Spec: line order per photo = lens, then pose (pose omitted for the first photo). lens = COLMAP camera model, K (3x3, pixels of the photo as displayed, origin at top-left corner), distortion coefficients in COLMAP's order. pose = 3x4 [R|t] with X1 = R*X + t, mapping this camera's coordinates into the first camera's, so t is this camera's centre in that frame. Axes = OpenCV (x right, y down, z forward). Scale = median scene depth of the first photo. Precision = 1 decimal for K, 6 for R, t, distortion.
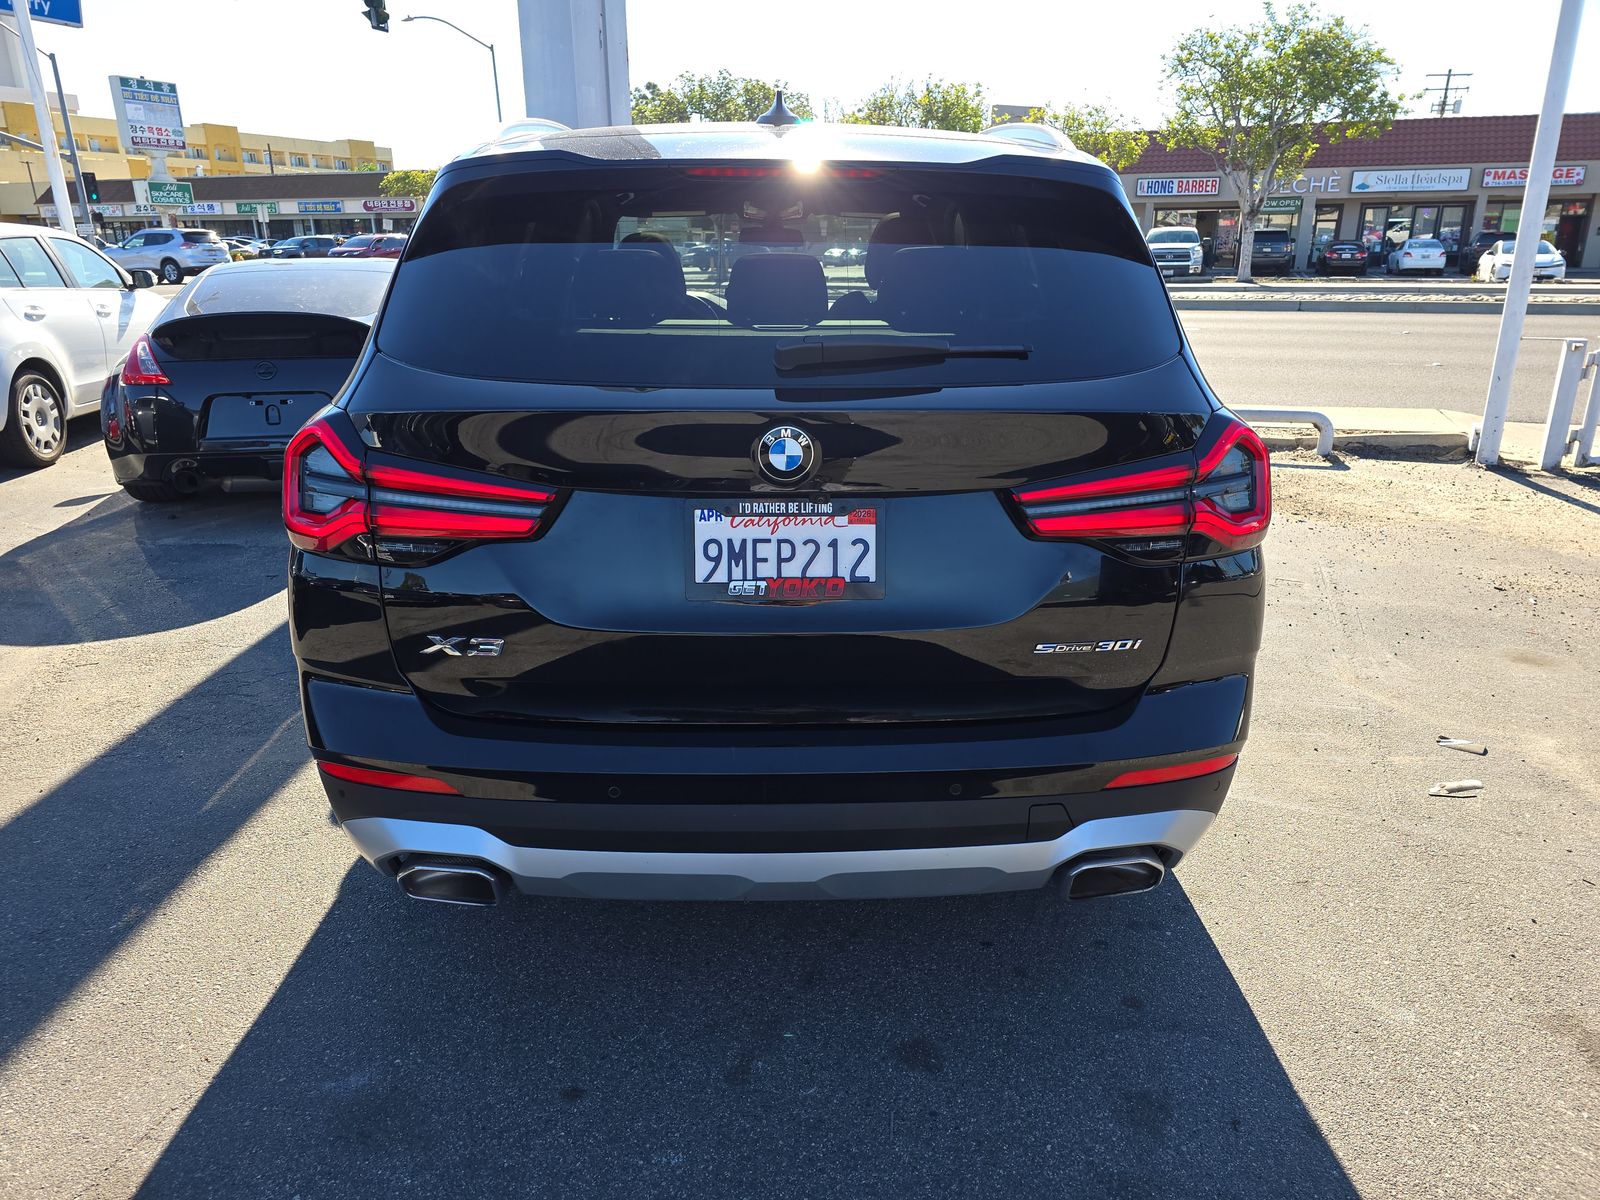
lens RADIAL K [[1063.6, 0, 800.0], [0, 1063.6, 600.0], [0, 0, 1]] dist [0.036168, -0.026970]
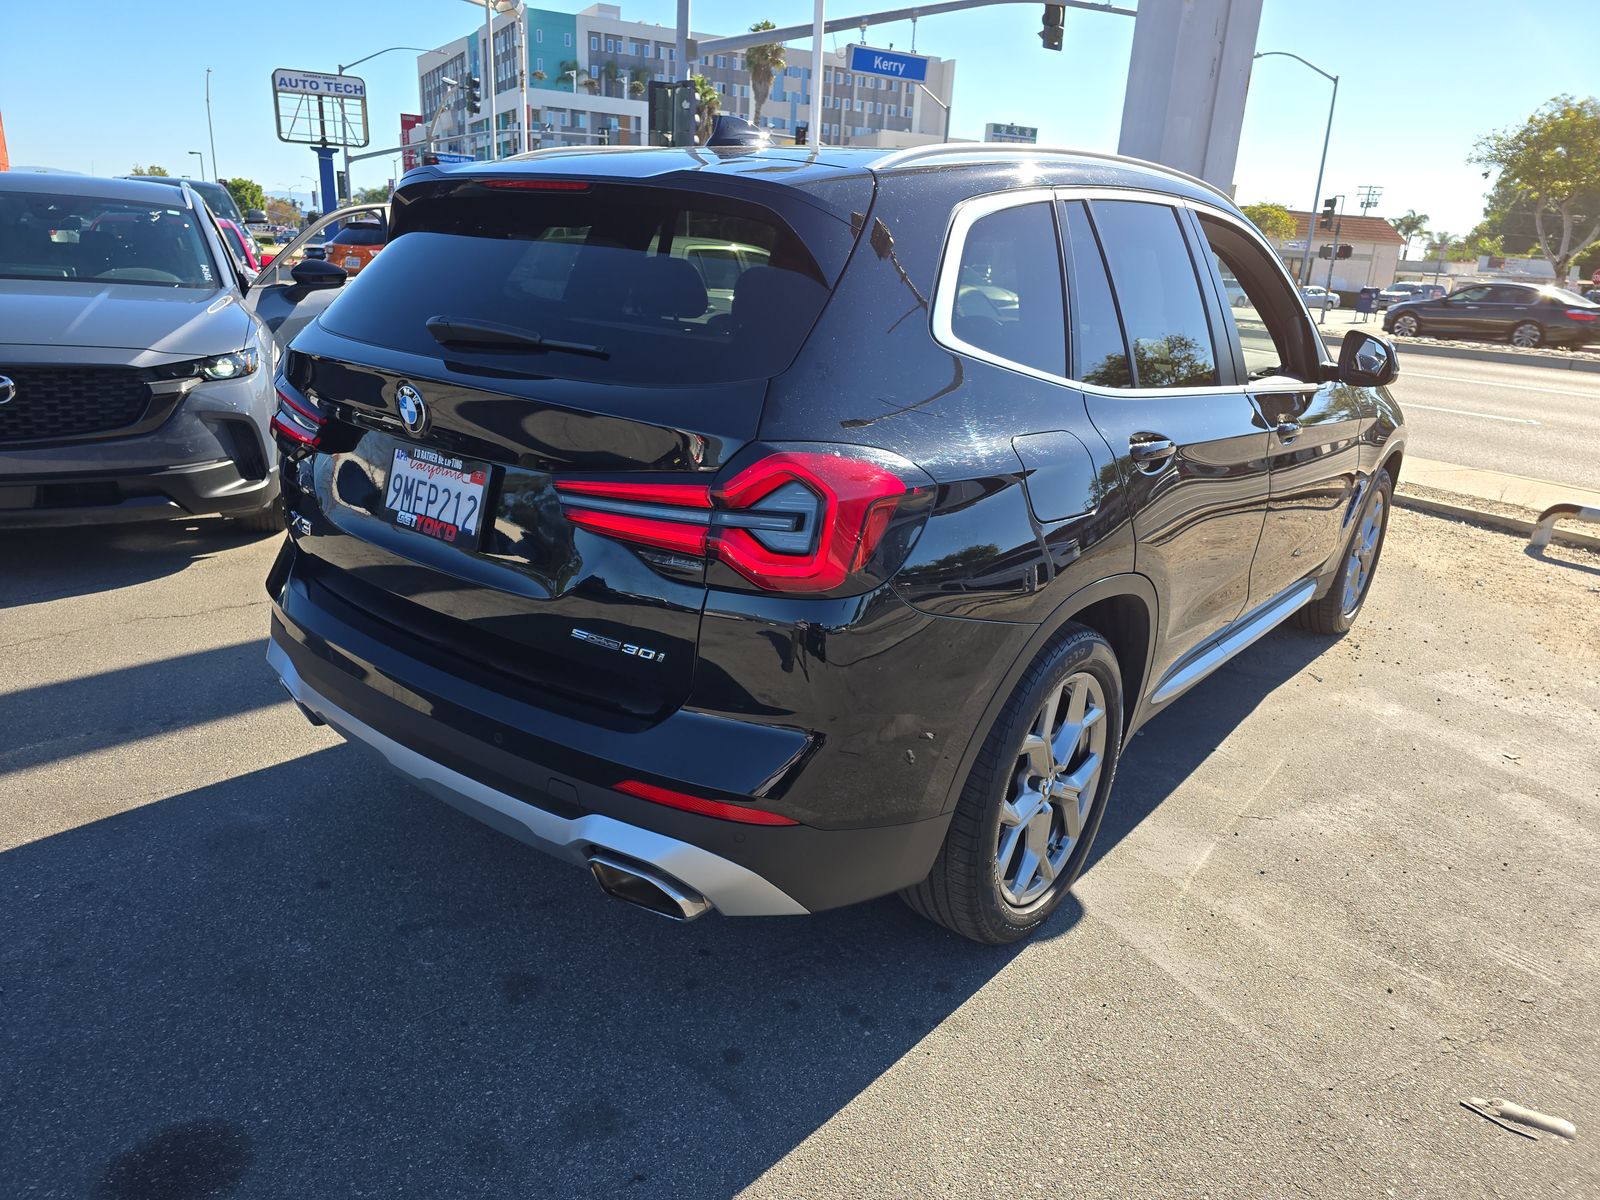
lens RADIAL K [[1063.6, 0, 800.0], [0, 1063.6, 600.0], [0, 0, 1]] dist [0.036168, -0.026970]
pose [[0.768937, 0.236924, -0.593804, 1.038914], [-0.254168, 0.965531, 0.056110, -0.103576], [0.586630, 0.107781, 0.802651, 0.292924]]
